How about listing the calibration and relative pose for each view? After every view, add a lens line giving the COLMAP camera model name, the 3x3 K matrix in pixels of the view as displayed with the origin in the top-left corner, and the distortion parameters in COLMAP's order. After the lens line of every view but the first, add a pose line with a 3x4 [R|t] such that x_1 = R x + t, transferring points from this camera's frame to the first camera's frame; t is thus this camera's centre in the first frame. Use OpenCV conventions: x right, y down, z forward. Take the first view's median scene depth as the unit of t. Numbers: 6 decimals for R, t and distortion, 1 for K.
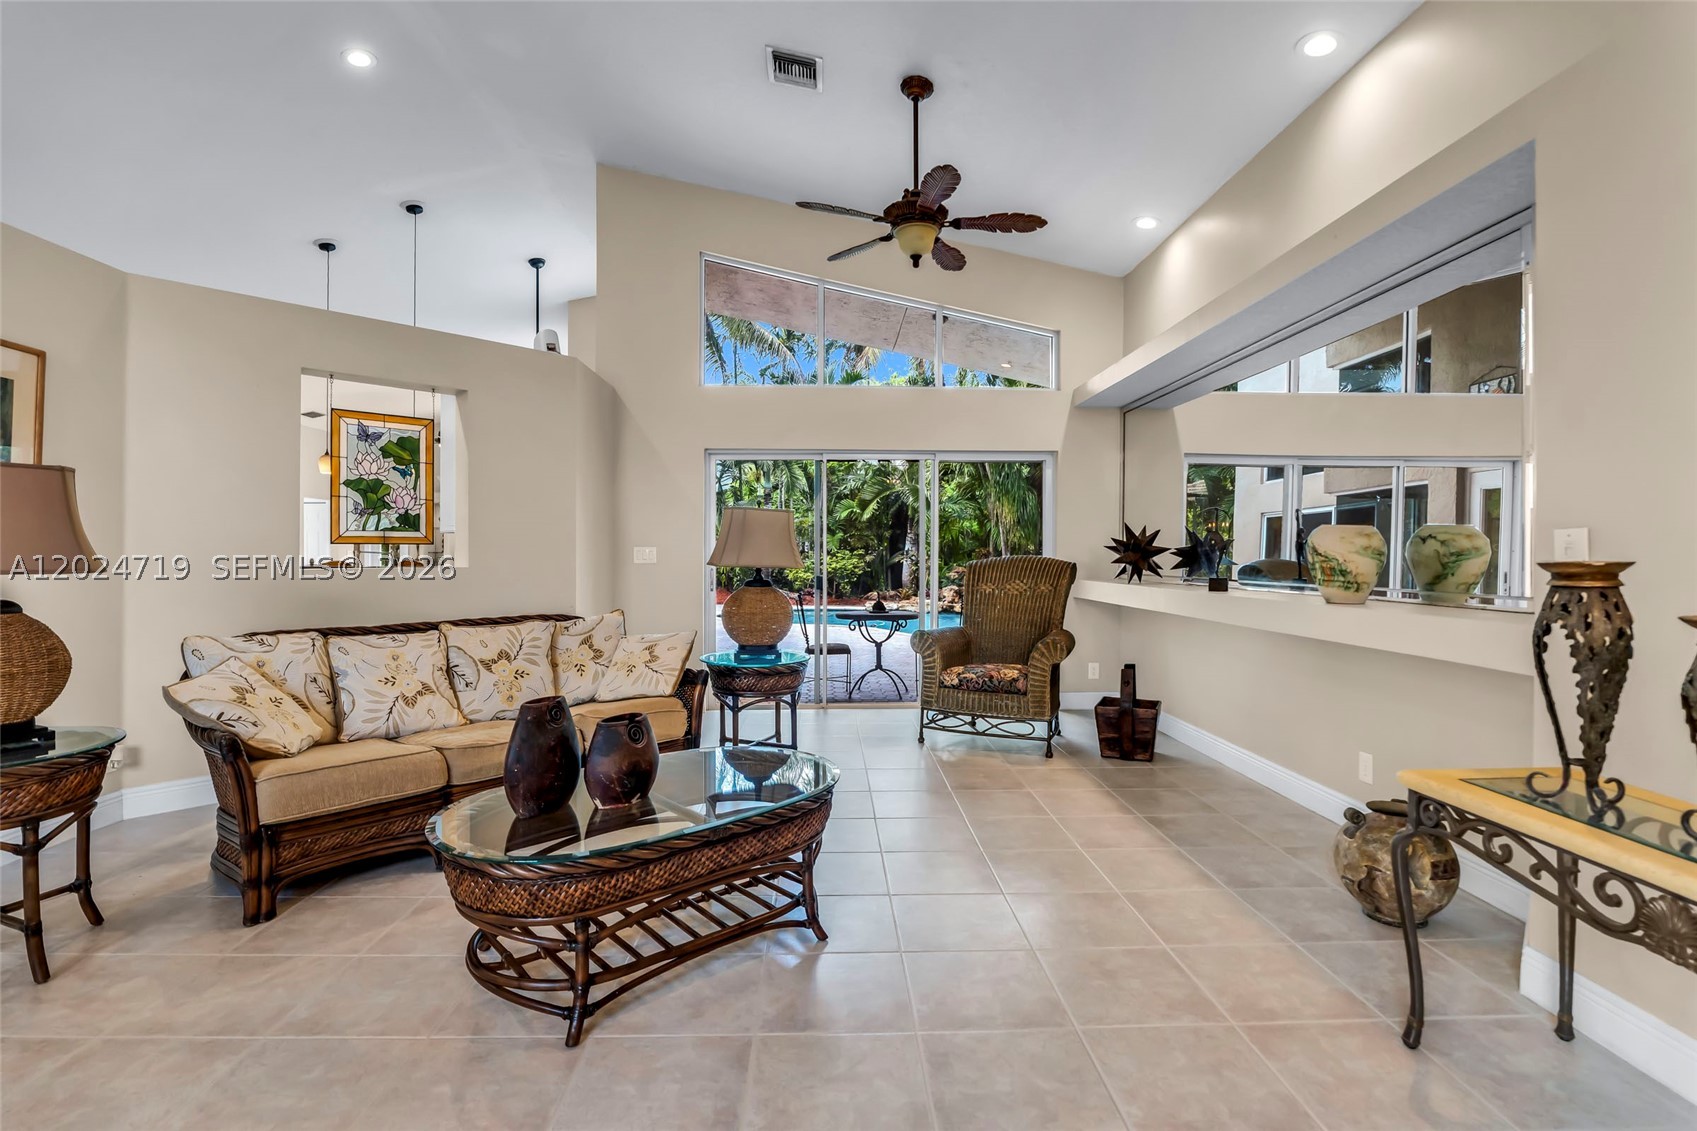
lens RADIAL K [[793.4, 0, 846.3], [0, 793.4, 553.4], [0, 0, 1]] dist [-0.018521, 0.001468]
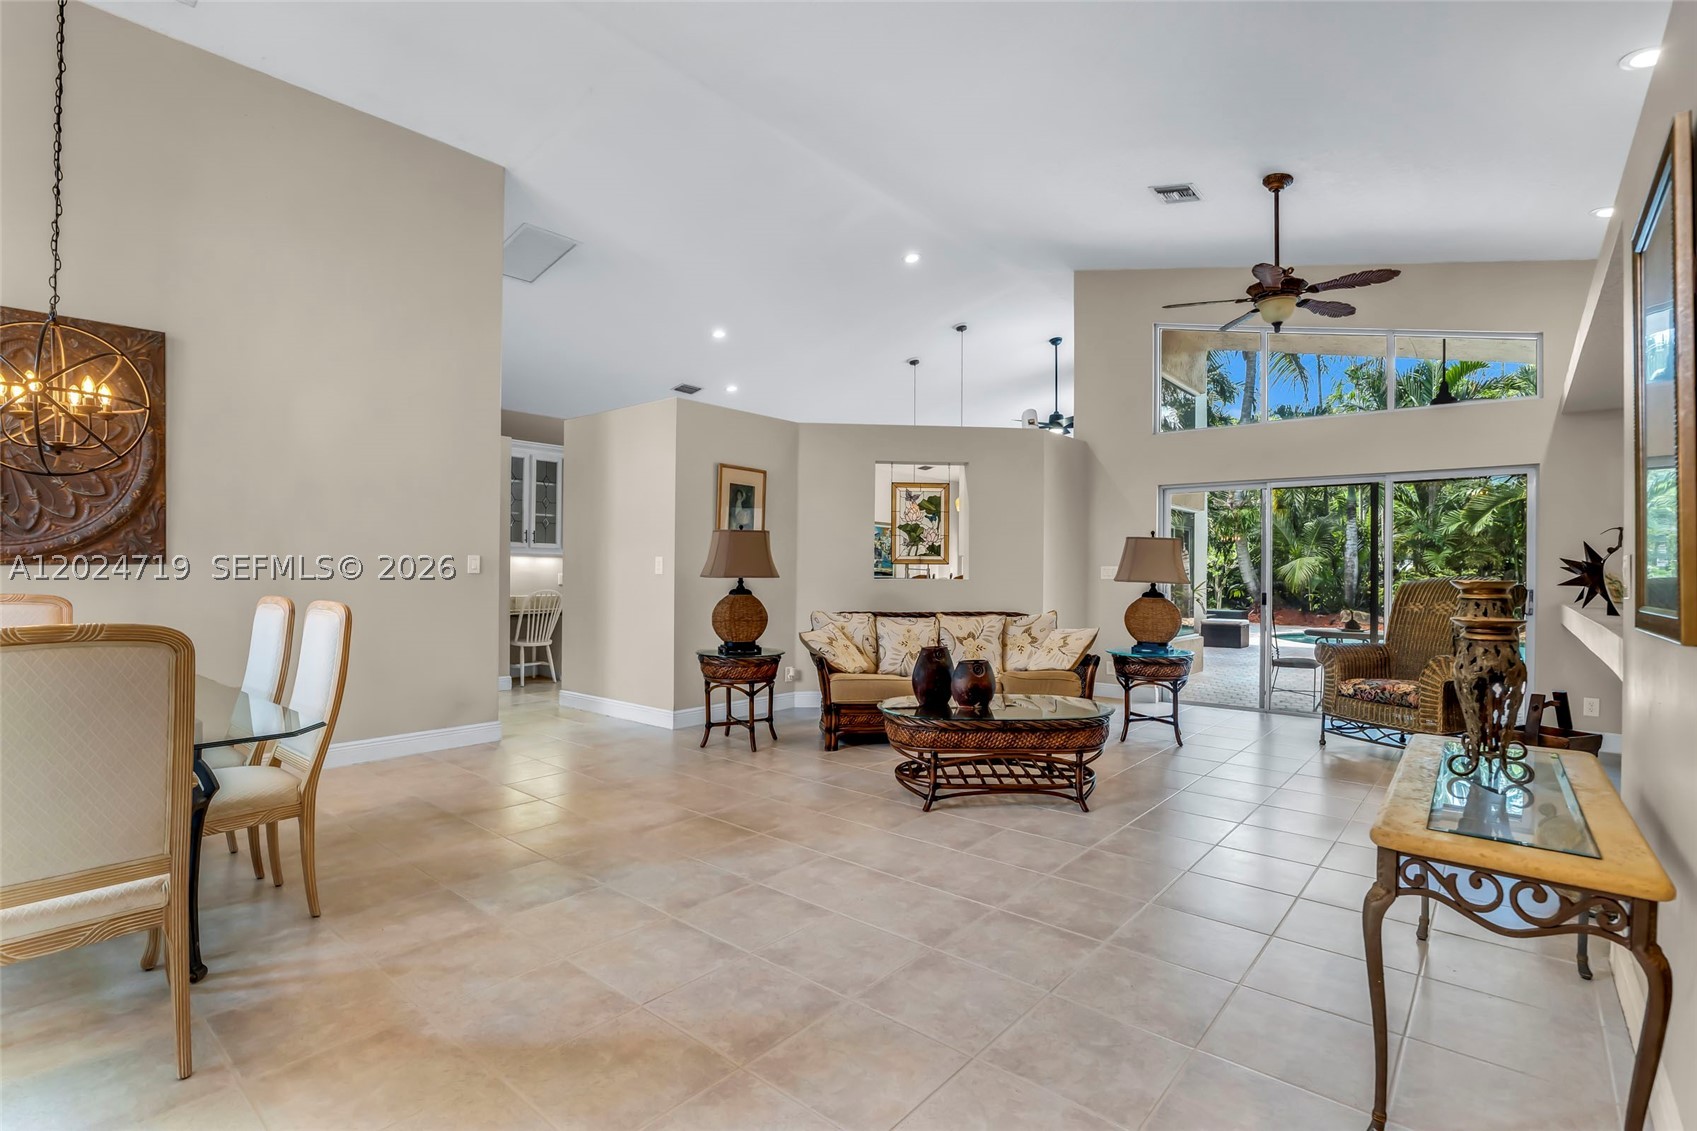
lens RADIAL K [[793.4, 0, 856.4], [0, 793.4, 565.9], [0, 0, 1]] dist [-0.018521, 0.001468]
pose [[0.748511, 0.003276, -0.663114, 0.401756], [-0.007669, 0.999964, -0.003717, -0.001237], [0.663078, 0.007868, 0.748509, -0.304094]]
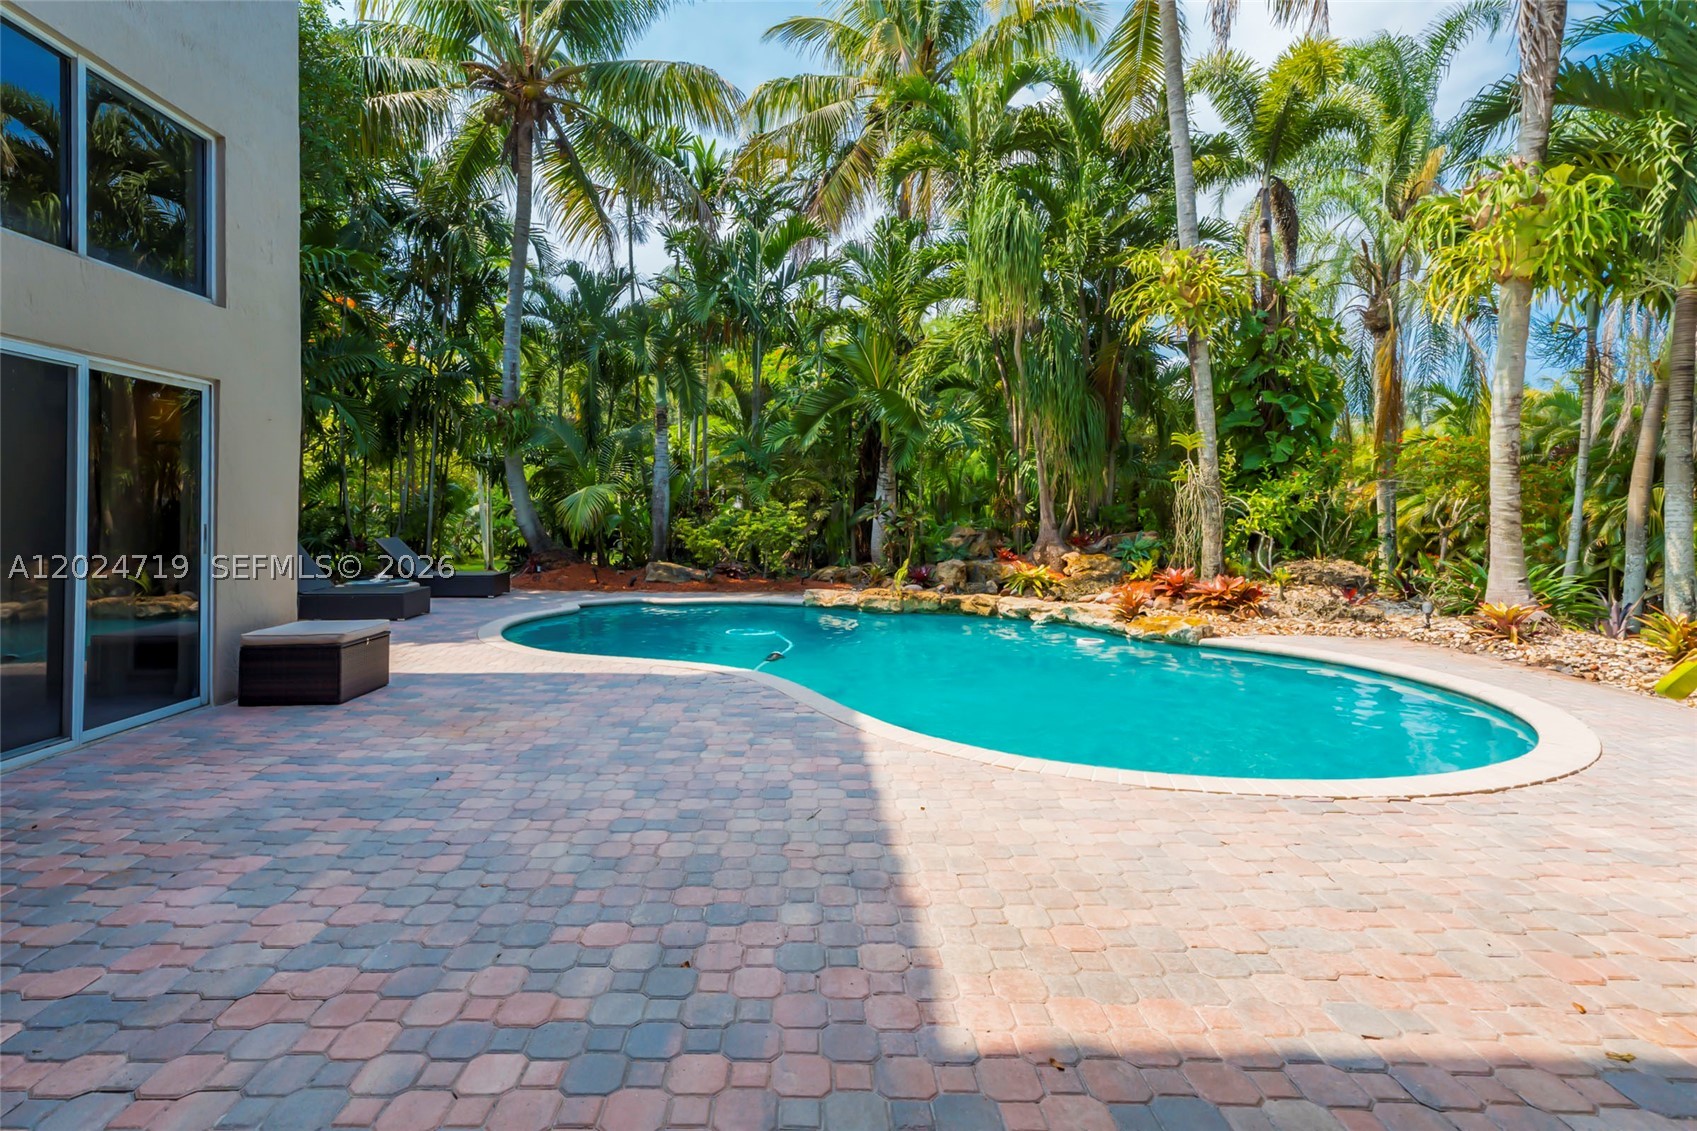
lens RADIAL K [[788.5, 0, 784.7], [0, 788.5, 502.8], [0, 0, 1]] dist [0.002097, 0.003037]
pose [[0.997963, -0.006064, -0.063506, 0.214227], [0.005497, 0.999943, -0.009098, 0.013317], [0.063557, 0.008730, 0.997940, 1.952975]]
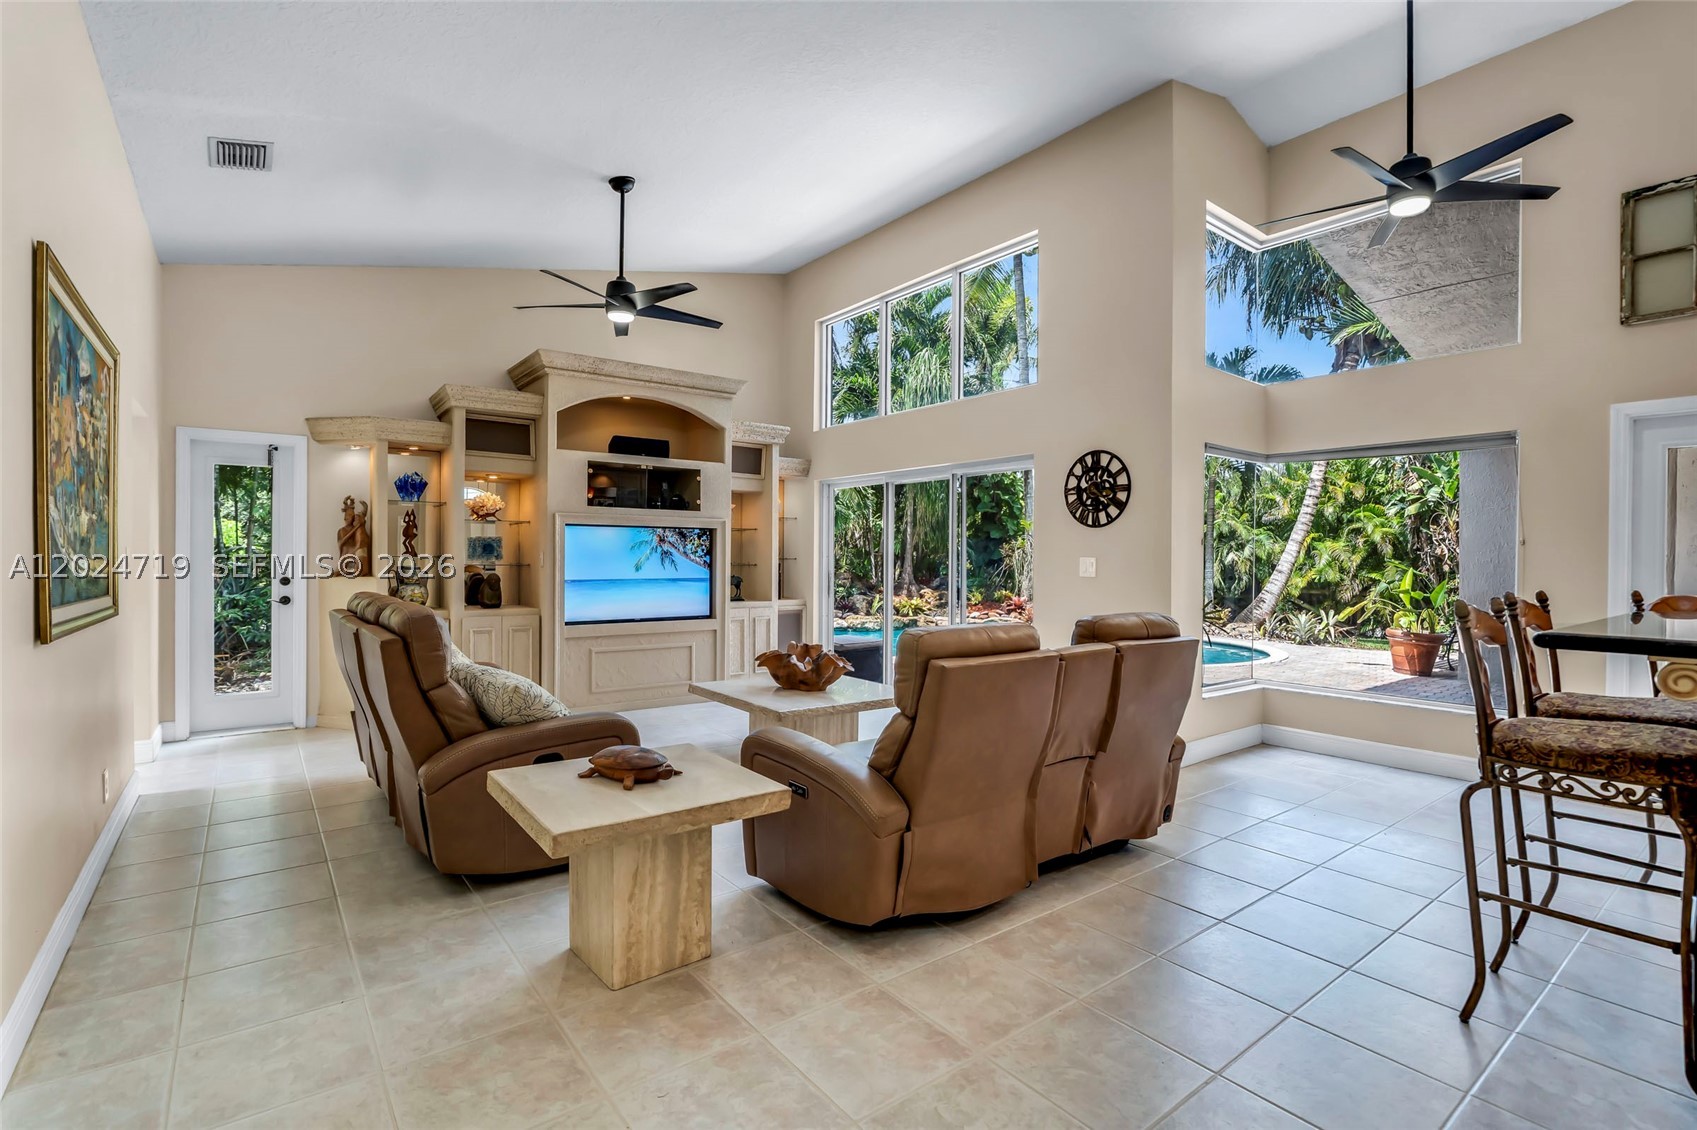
lens RADIAL K [[793.4, 0, 837.2], [0, 793.4, 560.6], [0, 0, 1]] dist [-0.018521, 0.001468]
pose [[0.814783, 0.004707, 0.579747, -1.865945], [-0.011635, 0.999898, 0.008234, -0.015148], [-0.579650, -0.013455, 0.814755, 1.565011]]
